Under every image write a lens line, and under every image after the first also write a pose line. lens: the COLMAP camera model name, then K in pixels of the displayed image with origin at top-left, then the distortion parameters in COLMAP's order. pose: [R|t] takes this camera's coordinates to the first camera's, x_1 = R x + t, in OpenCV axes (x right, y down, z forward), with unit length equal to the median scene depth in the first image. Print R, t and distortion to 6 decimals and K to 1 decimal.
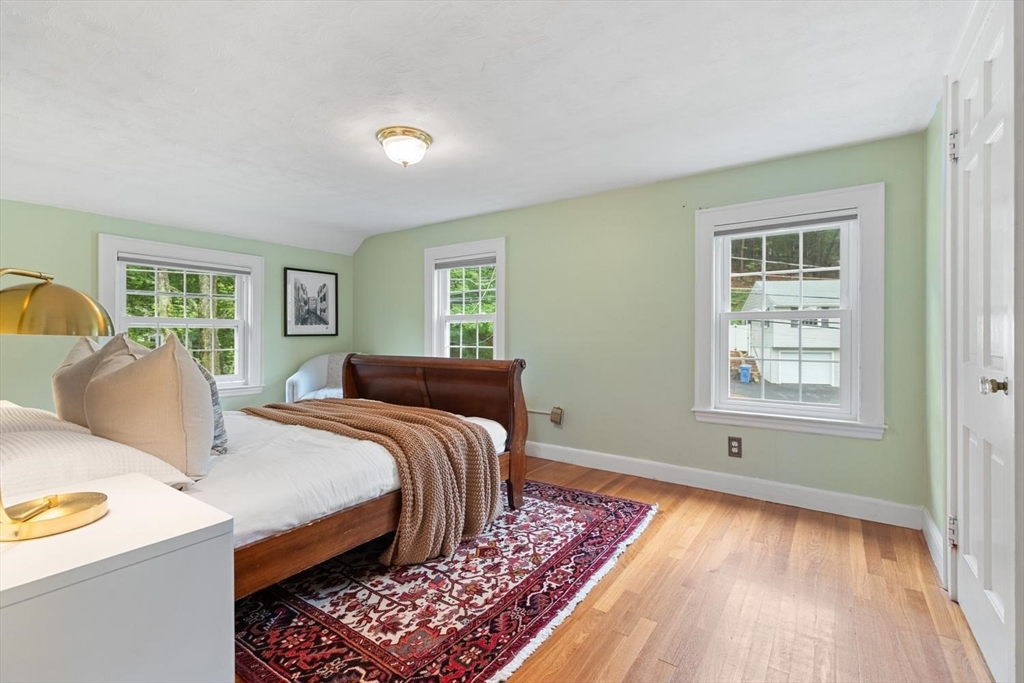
lens RADIAL K [[461.0, 0, 508.2], [0, 461.0, 344.9], [0, 0, 1]] dist [0.004638, -0.000091]
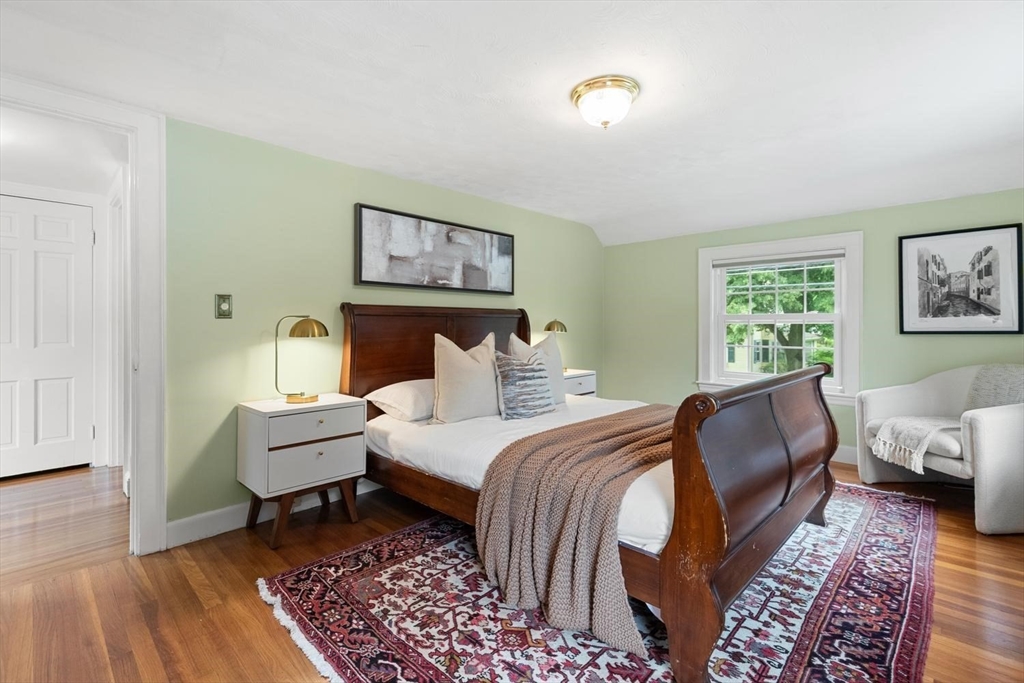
lens RADIAL K [[471.7, 0, 515.0], [0, 471.7, 334.0], [0, 0, 1]] dist [0.005028, 0.000309]
pose [[-0.154398, 0.020457, -0.987797, 0.765562], [-0.015791, 0.999607, 0.023170, -0.059589], [0.987883, 0.019175, -0.154014, 1.224440]]
